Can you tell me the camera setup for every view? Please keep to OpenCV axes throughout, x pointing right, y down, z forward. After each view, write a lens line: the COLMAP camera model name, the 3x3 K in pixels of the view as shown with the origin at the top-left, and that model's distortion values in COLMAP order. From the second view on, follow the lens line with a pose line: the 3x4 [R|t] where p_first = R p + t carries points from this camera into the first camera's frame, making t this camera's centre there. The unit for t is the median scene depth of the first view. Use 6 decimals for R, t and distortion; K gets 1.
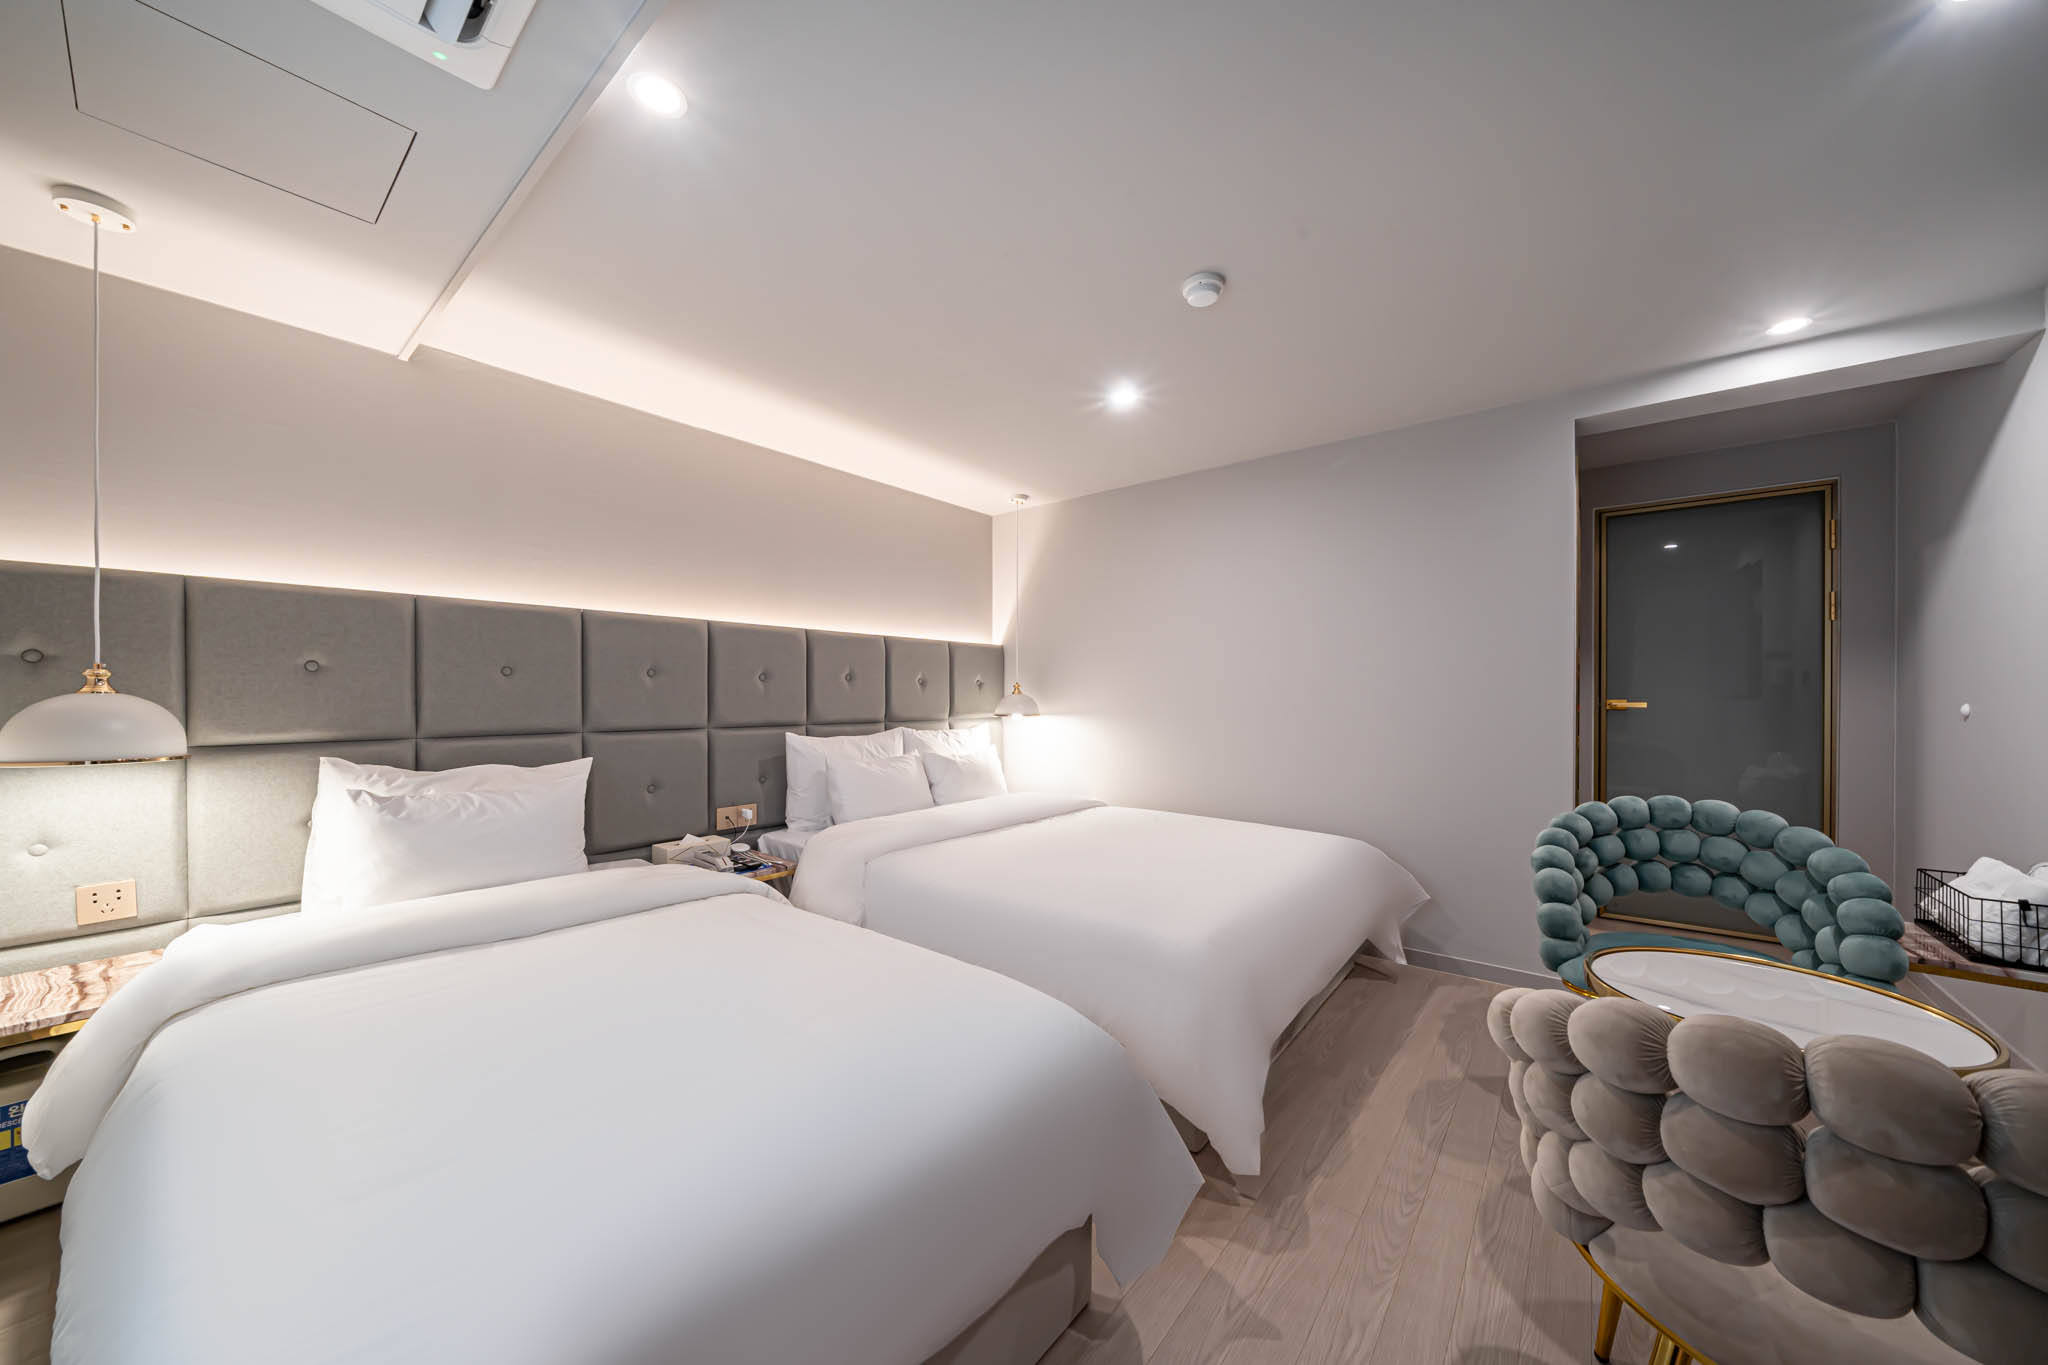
lens RADIAL K [[712.9, 0, 1024.0], [0, 712.9, 682.5], [0, 0, 1]] dist [0.000077, -0.000037]
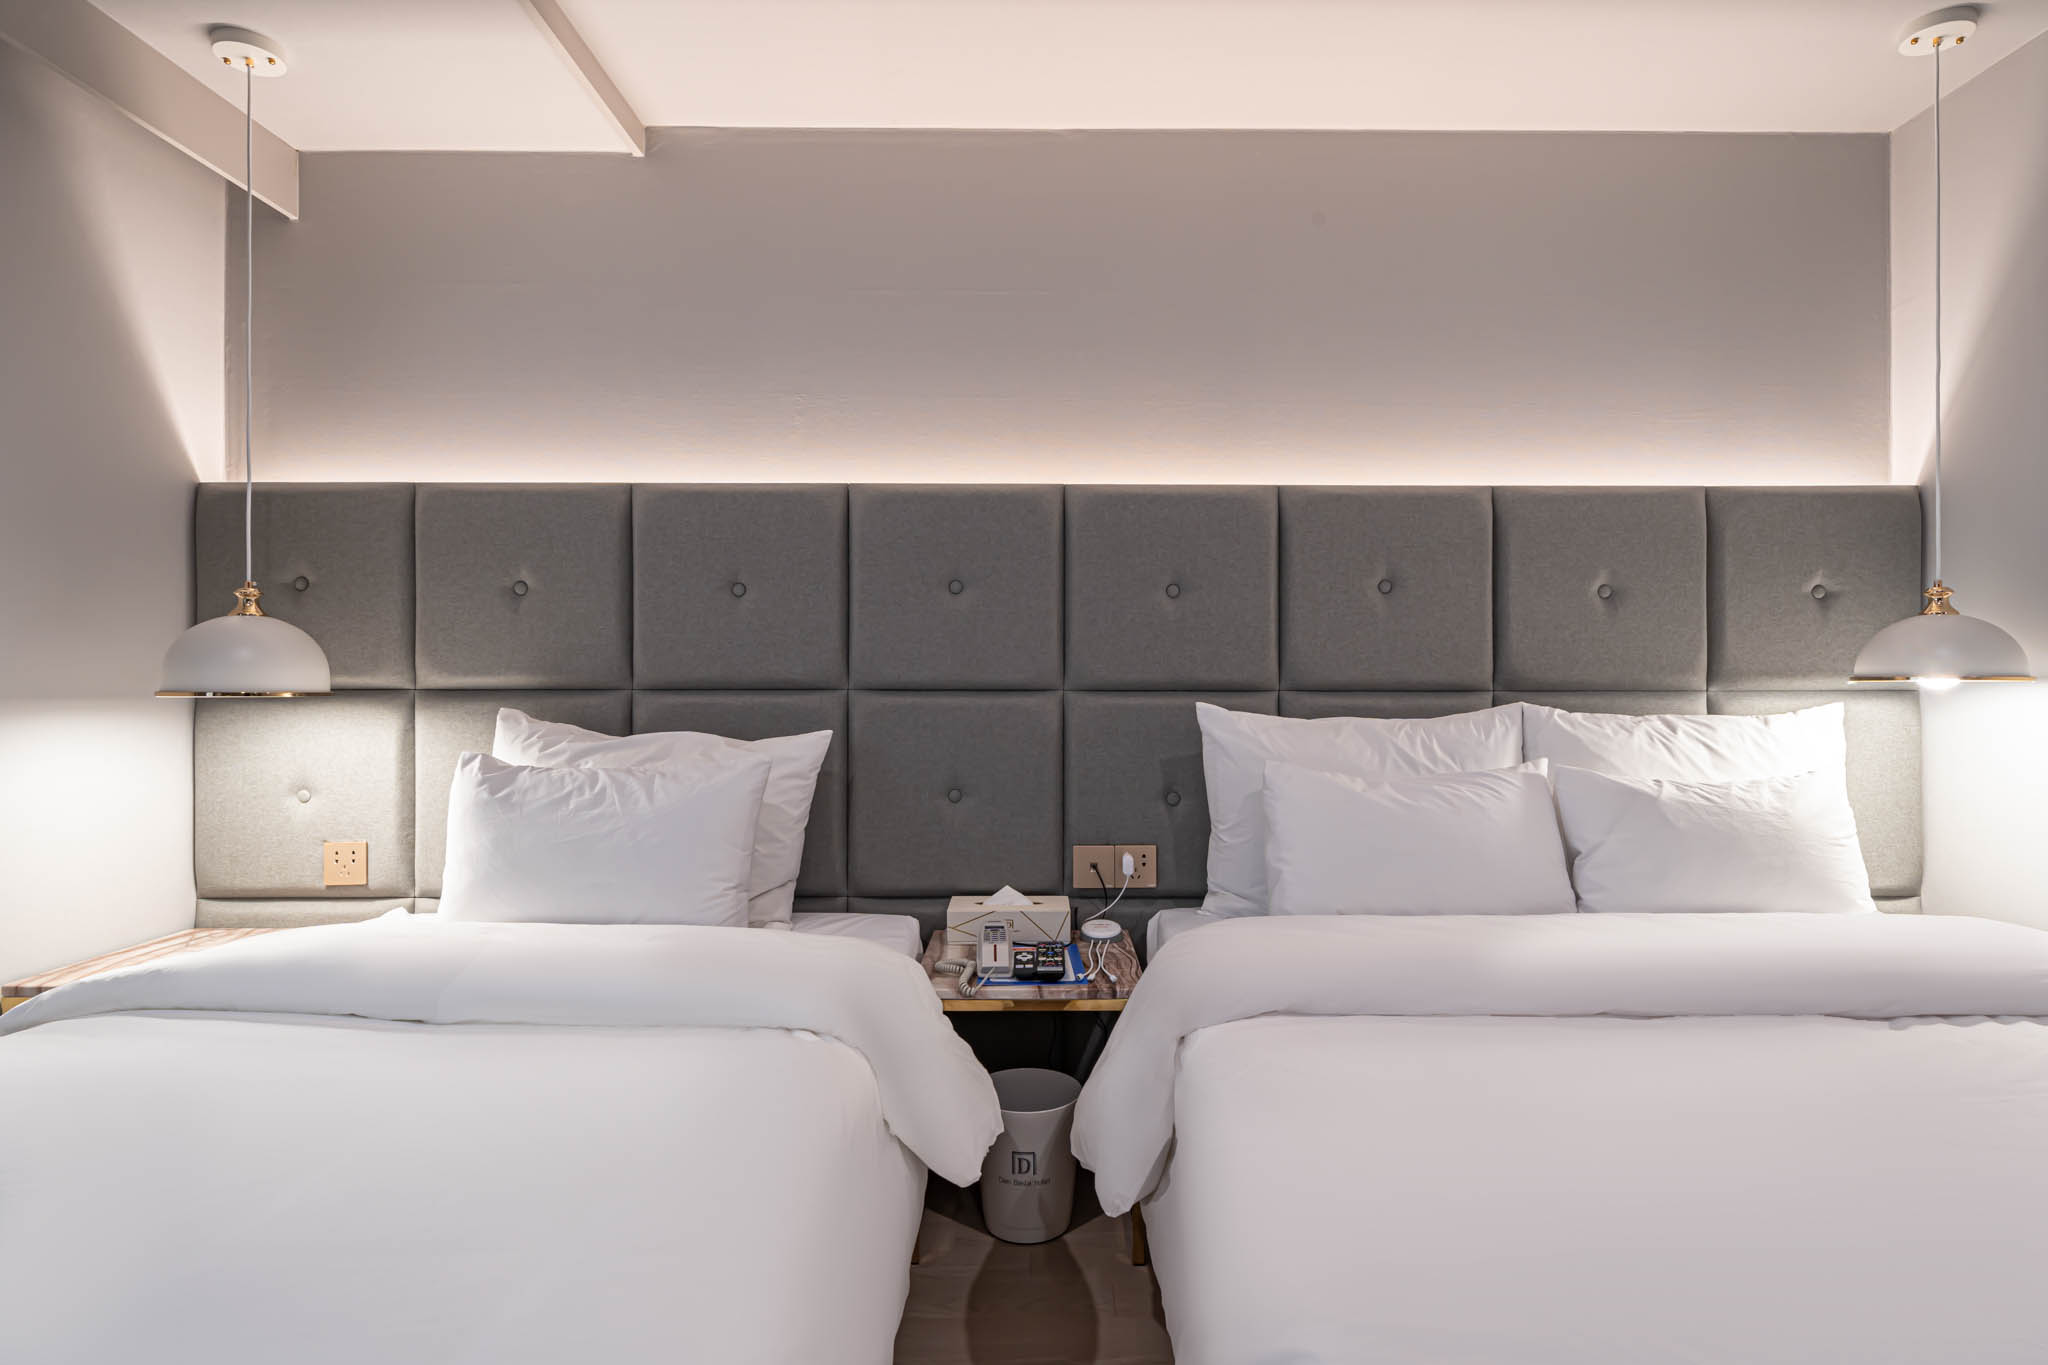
lens RADIAL K [[1079.1, 0, 1027.5], [0, 1079.1, 672.2], [0, 0, 1]] dist [0.002575, 0.000380]
pose [[0.631238, -0.005212, -0.775571, 0.155357], [0.013499, 0.999900, 0.004267, 0.047163], [0.775471, -0.013163, 0.631246, 0.480350]]
